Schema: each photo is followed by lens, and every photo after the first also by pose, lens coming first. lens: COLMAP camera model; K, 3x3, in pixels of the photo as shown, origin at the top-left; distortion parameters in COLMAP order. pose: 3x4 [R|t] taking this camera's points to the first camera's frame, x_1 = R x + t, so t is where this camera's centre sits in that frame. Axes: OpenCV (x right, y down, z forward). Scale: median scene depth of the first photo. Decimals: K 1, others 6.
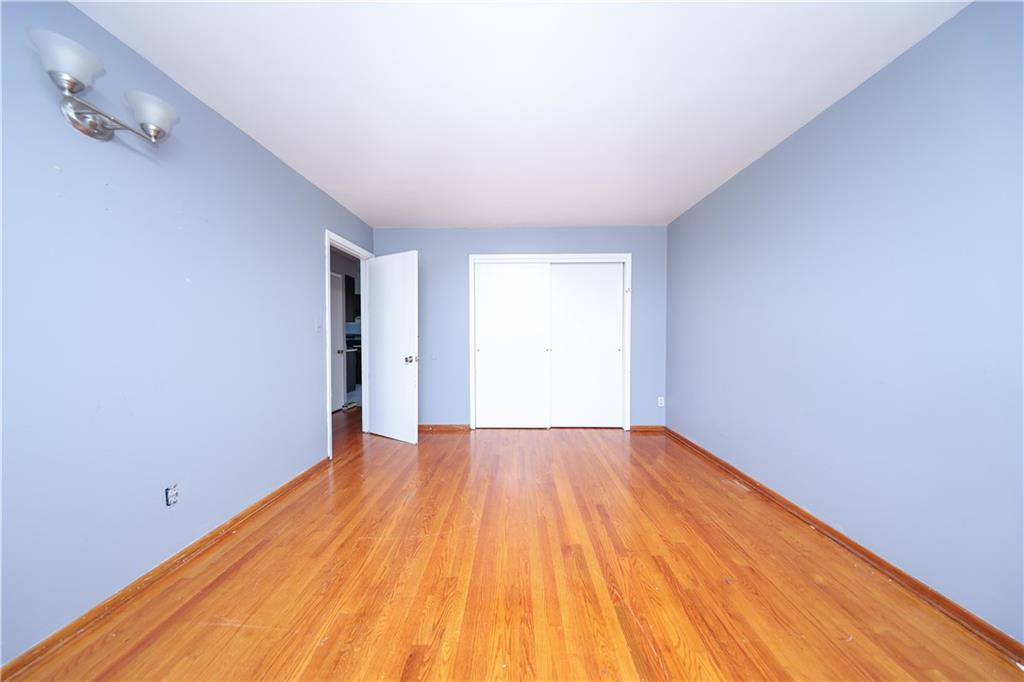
lens RADIAL K [[294.4, 0, 510.2], [0, 294.4, 340.3], [0, 0, 1]] dist [0.000682, -0.000114]
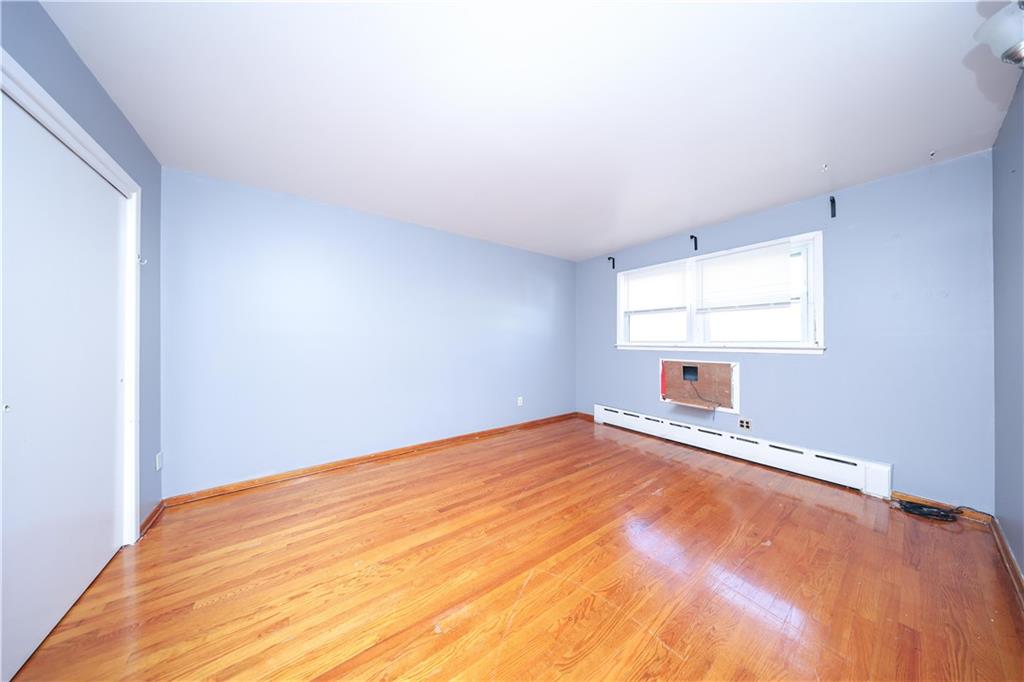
lens RADIAL K [[294.4, 0, 510.2], [0, 294.4, 340.3], [0, 0, 1]] dist [0.000682, -0.000114]
pose [[-0.602435, 0.004030, 0.798158, -0.799006], [0.012457, 0.999913, 0.004354, -0.050288], [-0.798071, 0.012565, -0.602433, 1.674396]]
